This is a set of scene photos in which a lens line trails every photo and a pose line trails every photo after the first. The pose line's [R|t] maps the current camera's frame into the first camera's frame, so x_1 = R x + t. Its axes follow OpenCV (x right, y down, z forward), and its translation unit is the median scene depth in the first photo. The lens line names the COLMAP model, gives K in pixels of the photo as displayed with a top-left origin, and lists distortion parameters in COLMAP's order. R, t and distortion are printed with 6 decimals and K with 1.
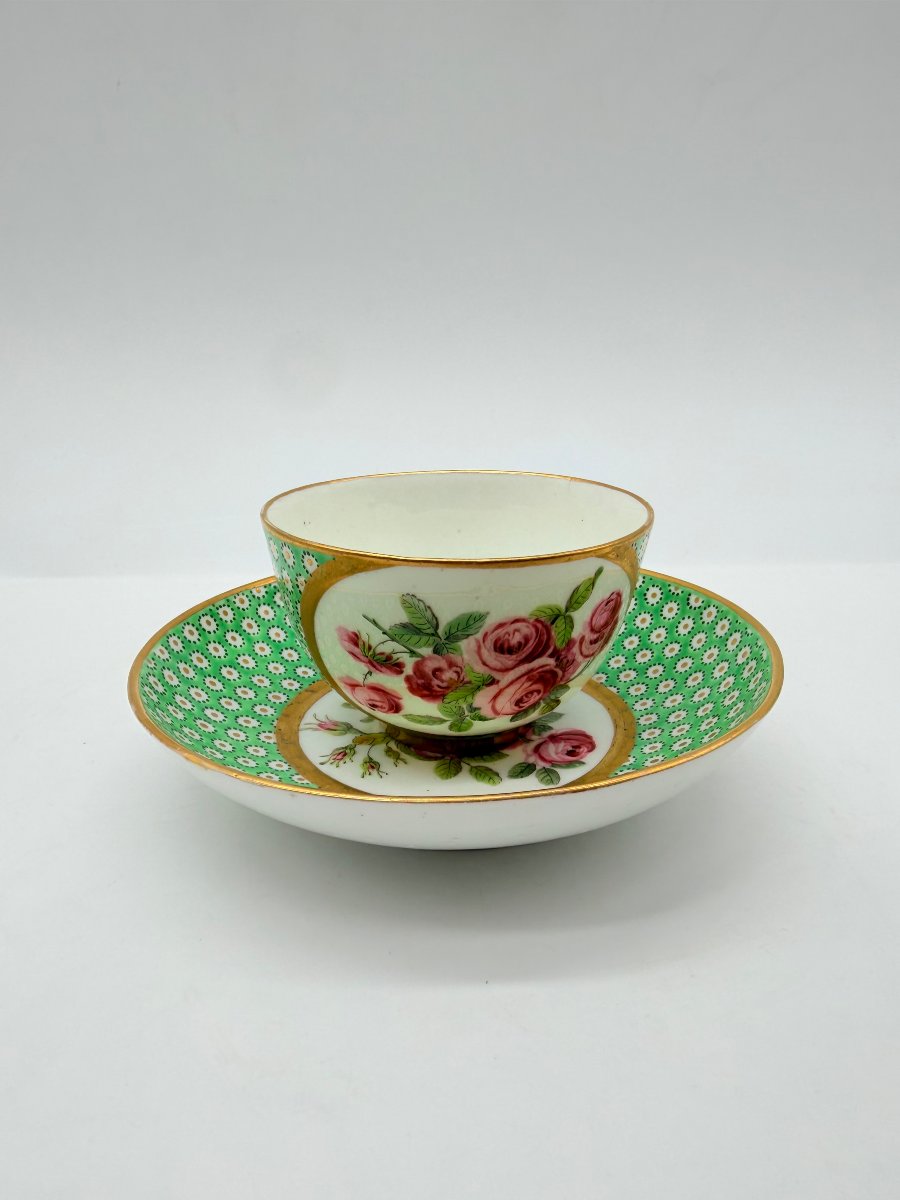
lens RADIAL K [[874.0, 0, 471.4], [0, 874.0, 633.5], [0, 0, 1]] dist [-0.001126, -0.019662]
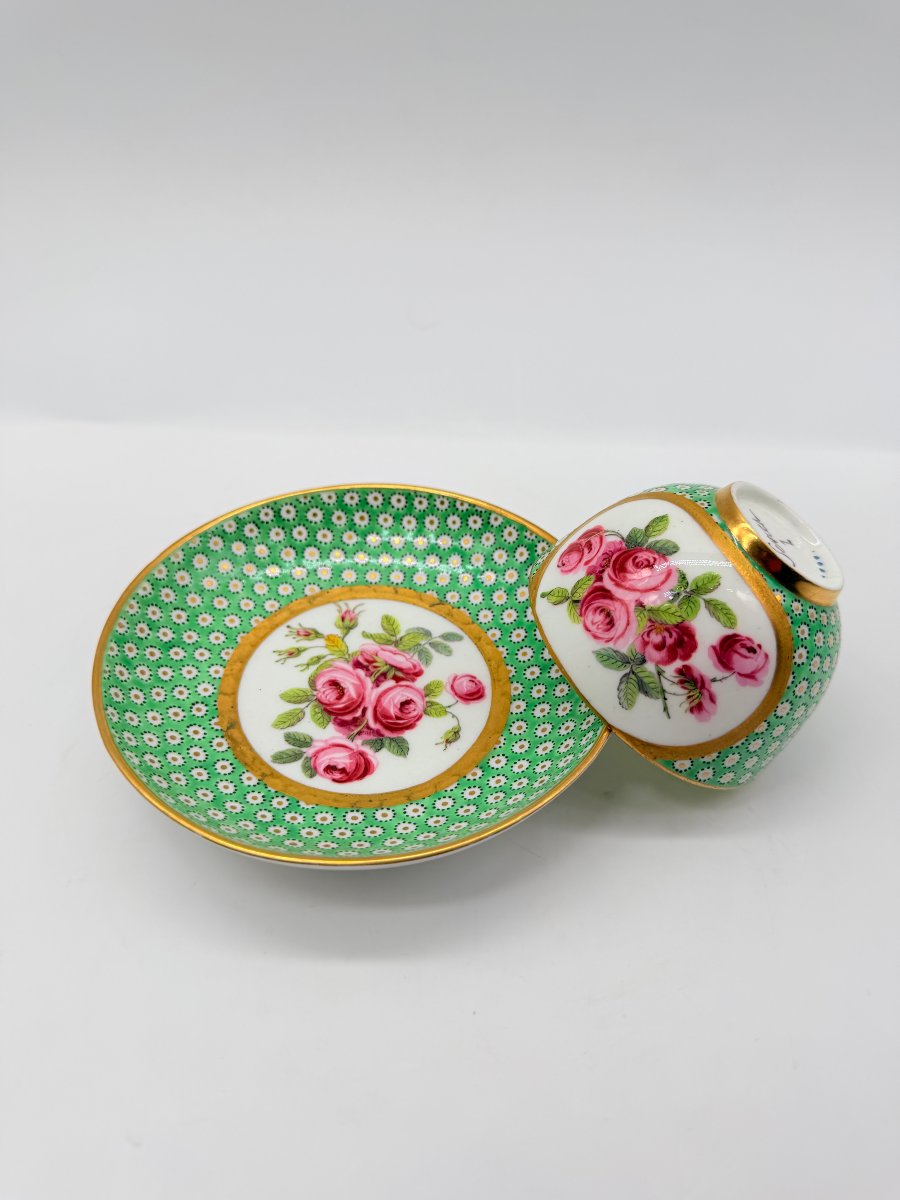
lens RADIAL K [[874.0, 0, 488.3], [0, 874.0, 608.2], [0, 0, 1]] dist [-0.001126, -0.019662]
pose [[0.251524, 0.685158, -0.683589, 0.783675], [-0.398722, 0.716930, 0.571867, -0.741453], [0.881905, 0.128724, 0.453513, 0.576669]]
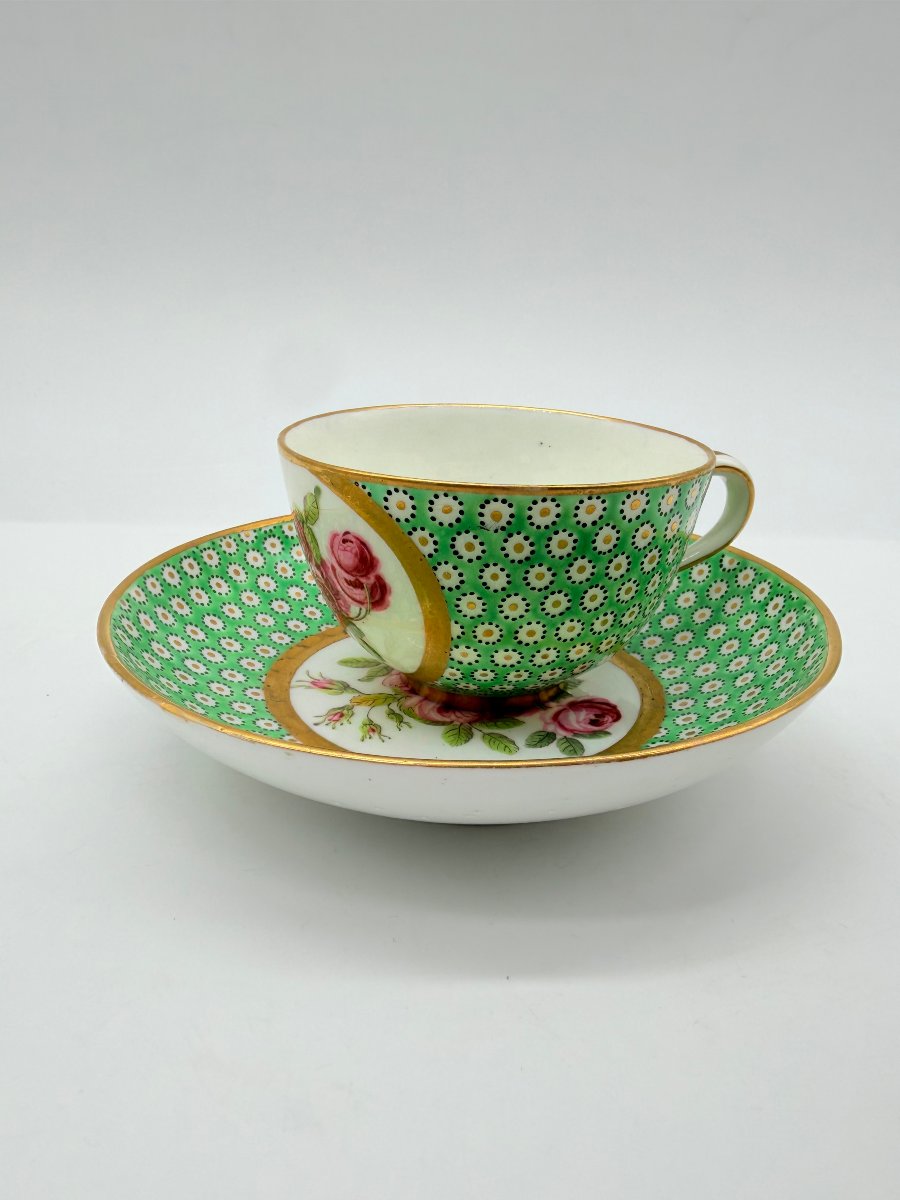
lens RADIAL K [[874.0, 0, 471.5], [0, 874.0, 640.8], [0, 0, 1]] dist [-0.001126, -0.019662]
pose [[0.999057, 0.035863, 0.024464, -0.034353], [-0.036580, 0.998895, 0.029520, 0.029044], [-0.023378, -0.030387, 0.999265, 0.100443]]
